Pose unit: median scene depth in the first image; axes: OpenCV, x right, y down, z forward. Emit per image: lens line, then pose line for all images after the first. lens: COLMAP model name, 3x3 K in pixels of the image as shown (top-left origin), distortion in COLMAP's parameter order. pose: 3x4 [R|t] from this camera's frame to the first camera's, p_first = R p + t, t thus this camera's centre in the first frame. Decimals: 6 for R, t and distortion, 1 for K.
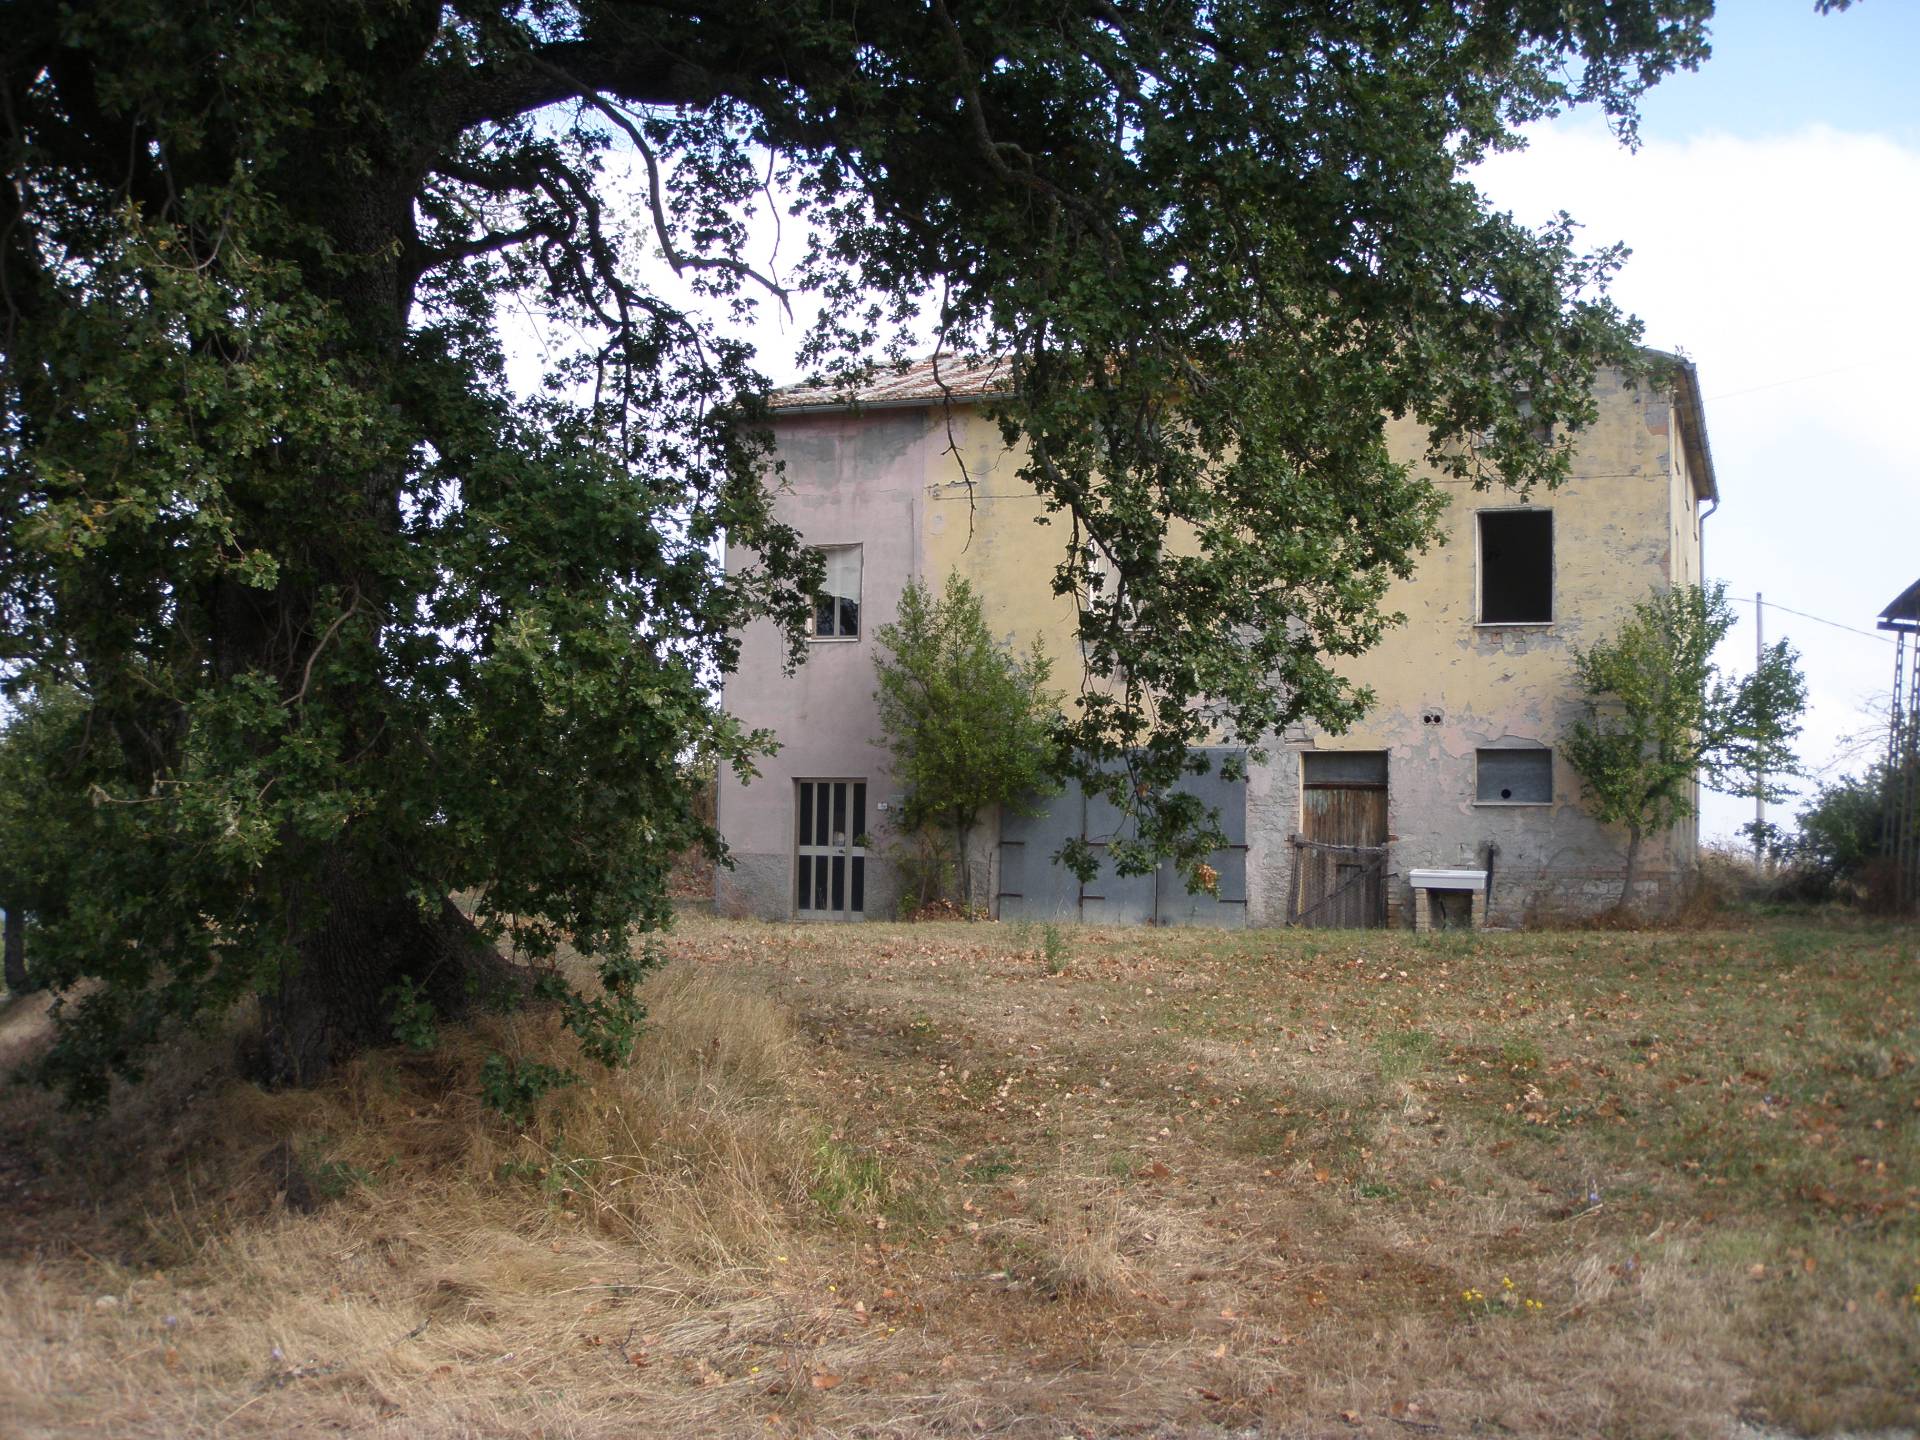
lens RADIAL K [[2288.2, 0, 960.0], [0, 2288.2, 720.0], [0, 0, 1]] dist [-0.096555, 0.045822]
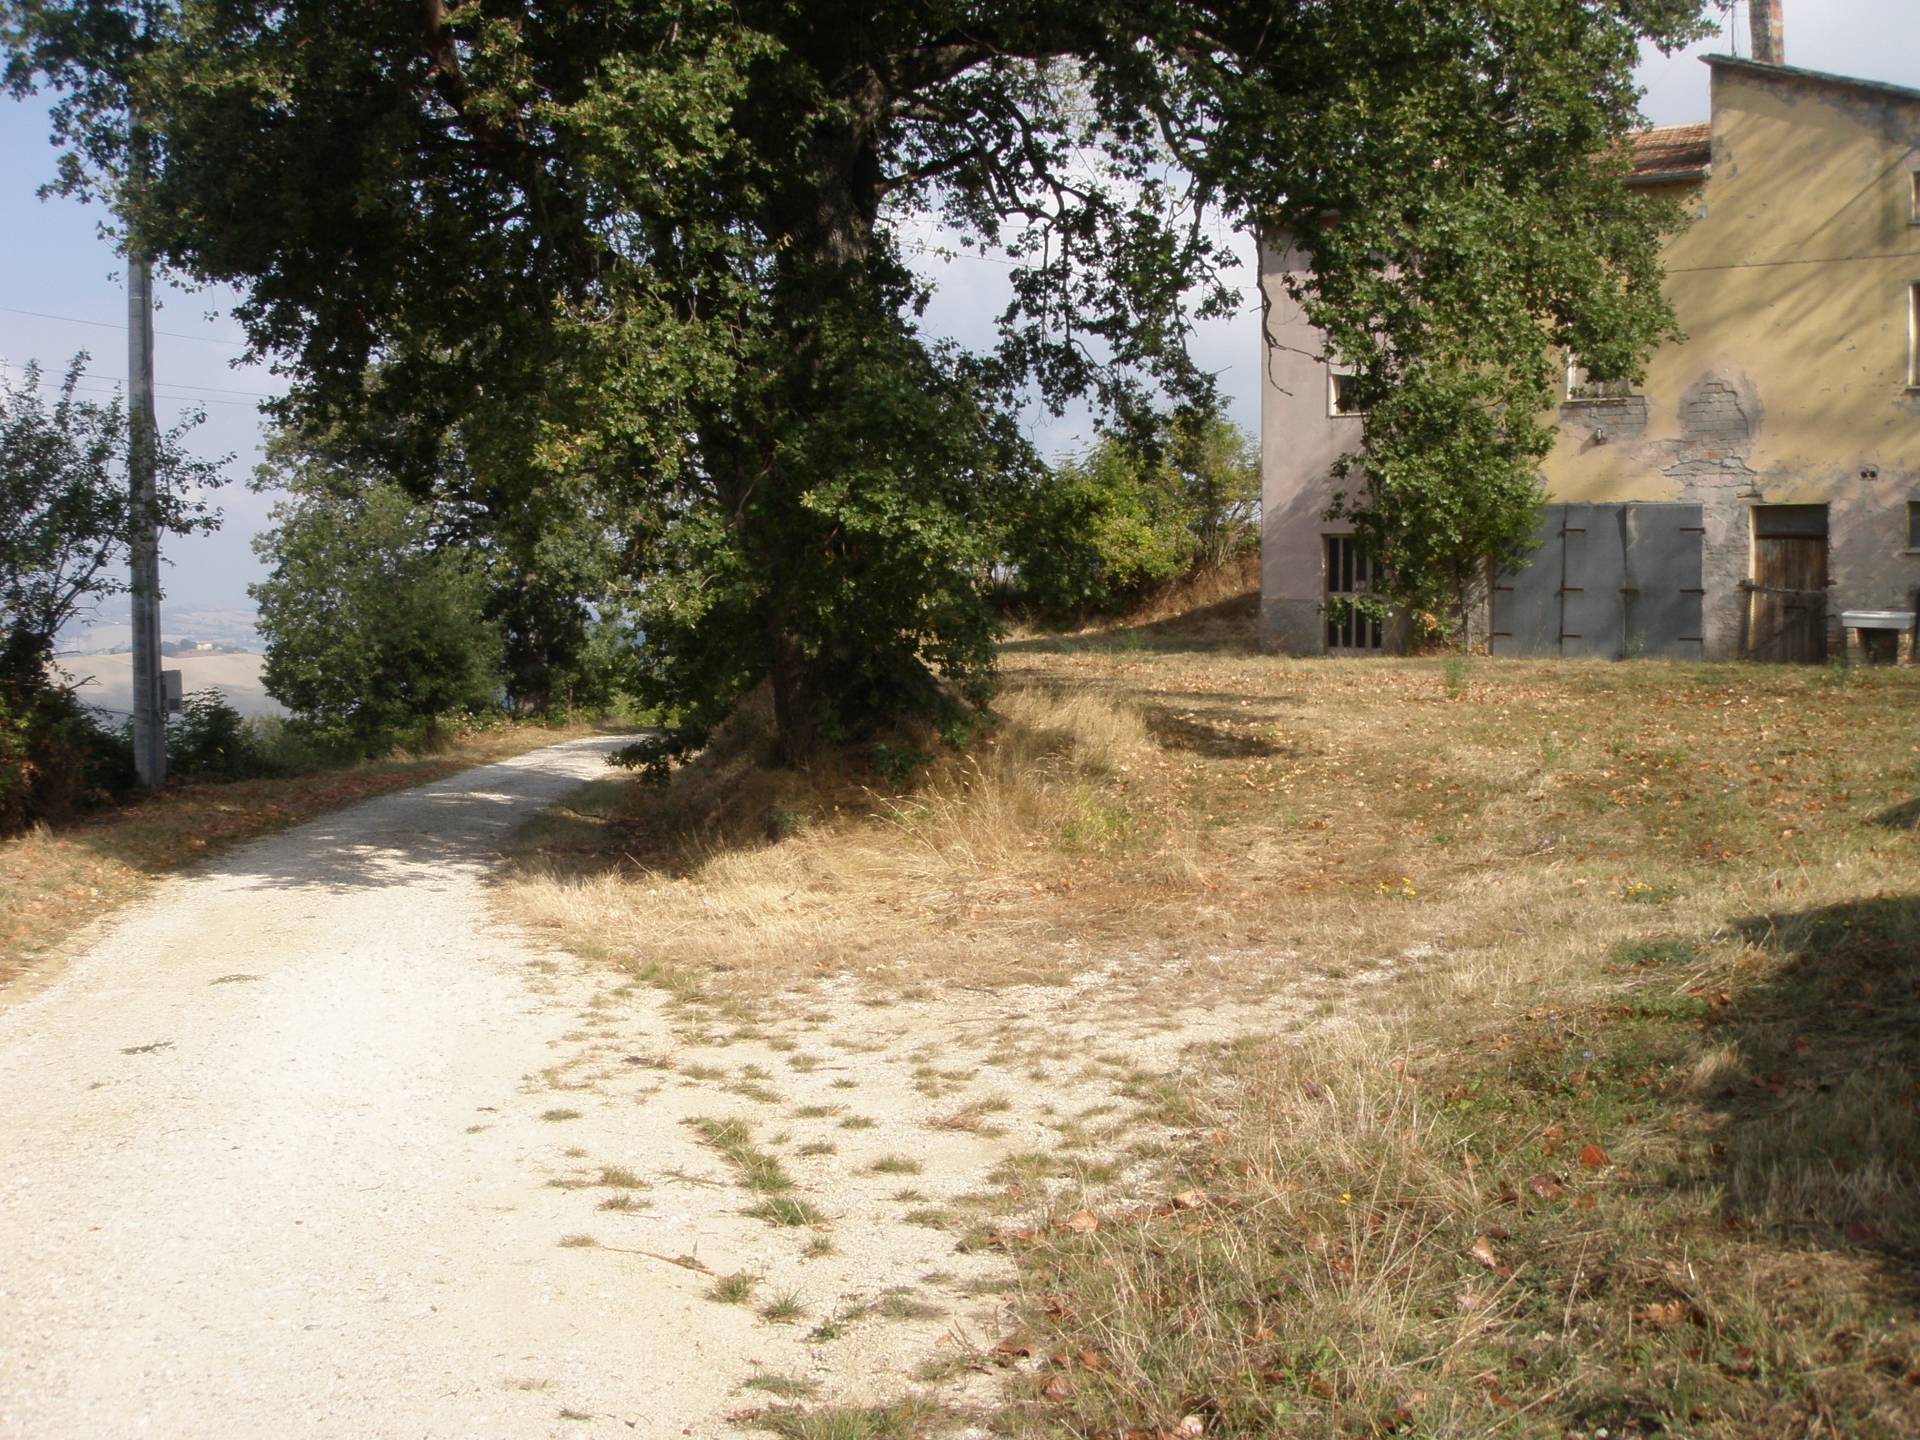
lens RADIAL K [[2288.2, 0, 960.0], [0, 2288.2, 720.0], [0, 0, 1]] dist [-0.096555, 0.045822]
pose [[0.949441, 0.005105, -0.313904, 0.132963], [0.031121, 0.993413, 0.110286, -0.016362], [0.312399, -0.114479, 0.943028, -0.181939]]
